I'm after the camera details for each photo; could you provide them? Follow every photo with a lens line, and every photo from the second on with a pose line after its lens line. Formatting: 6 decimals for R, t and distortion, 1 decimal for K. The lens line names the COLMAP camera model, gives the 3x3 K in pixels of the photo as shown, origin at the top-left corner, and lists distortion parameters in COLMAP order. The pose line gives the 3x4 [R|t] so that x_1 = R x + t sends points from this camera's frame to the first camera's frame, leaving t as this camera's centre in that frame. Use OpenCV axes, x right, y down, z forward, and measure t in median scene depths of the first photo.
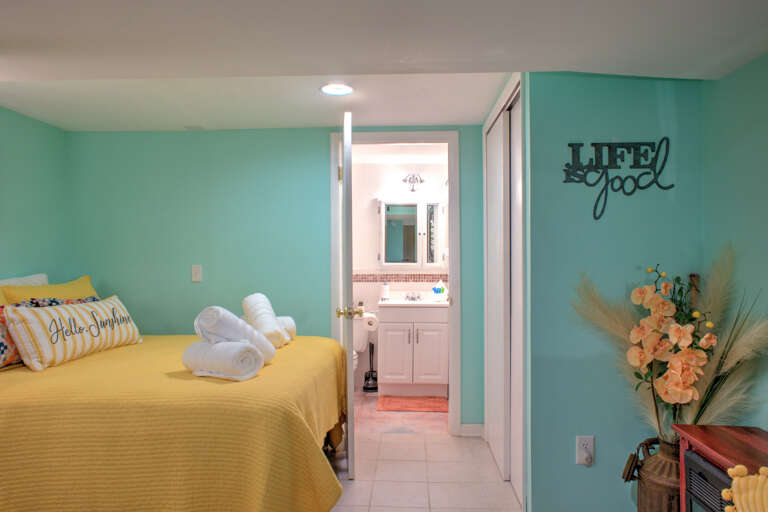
lens RADIAL K [[507.9, 0, 383.6], [0, 507.9, 265.8], [0, 0, 1]] dist [-0.006847, 0.002811]
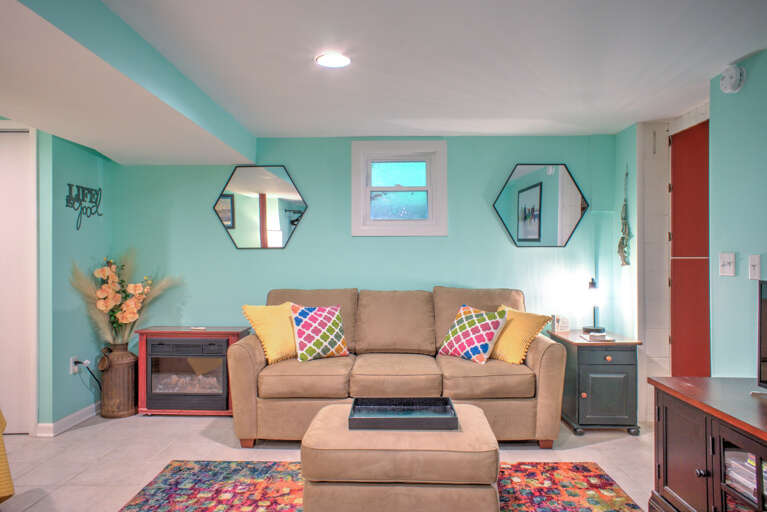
lens RADIAL K [[507.2, 0, 387.7], [0, 507.2, 258.6], [0, 0, 1]] dist [-0.006847, 0.002811]
pose [[-0.002891, 0.004103, 0.999987, -1.132248], [0.012600, 0.999912, -0.004067, 0.023397], [-0.999916, 0.012588, -0.002942, -0.043716]]
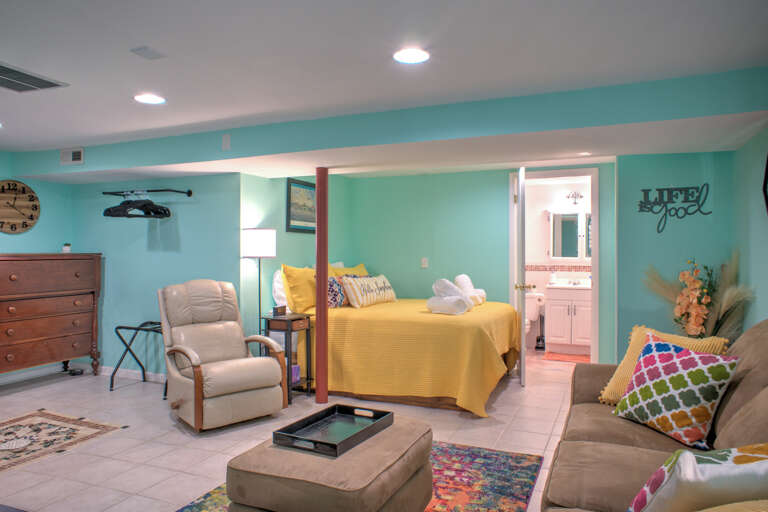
lens RADIAL K [[507.9, 0, 380.7], [0, 507.9, 261.8], [0, 0, 1]] dist [-0.006847, 0.002811]
pose [[0.927383, 0.012095, -0.373917, 0.160078], [-0.010888, 0.999926, 0.005342, 0.008081], [0.373955, -0.000883, 0.927447, -0.838119]]
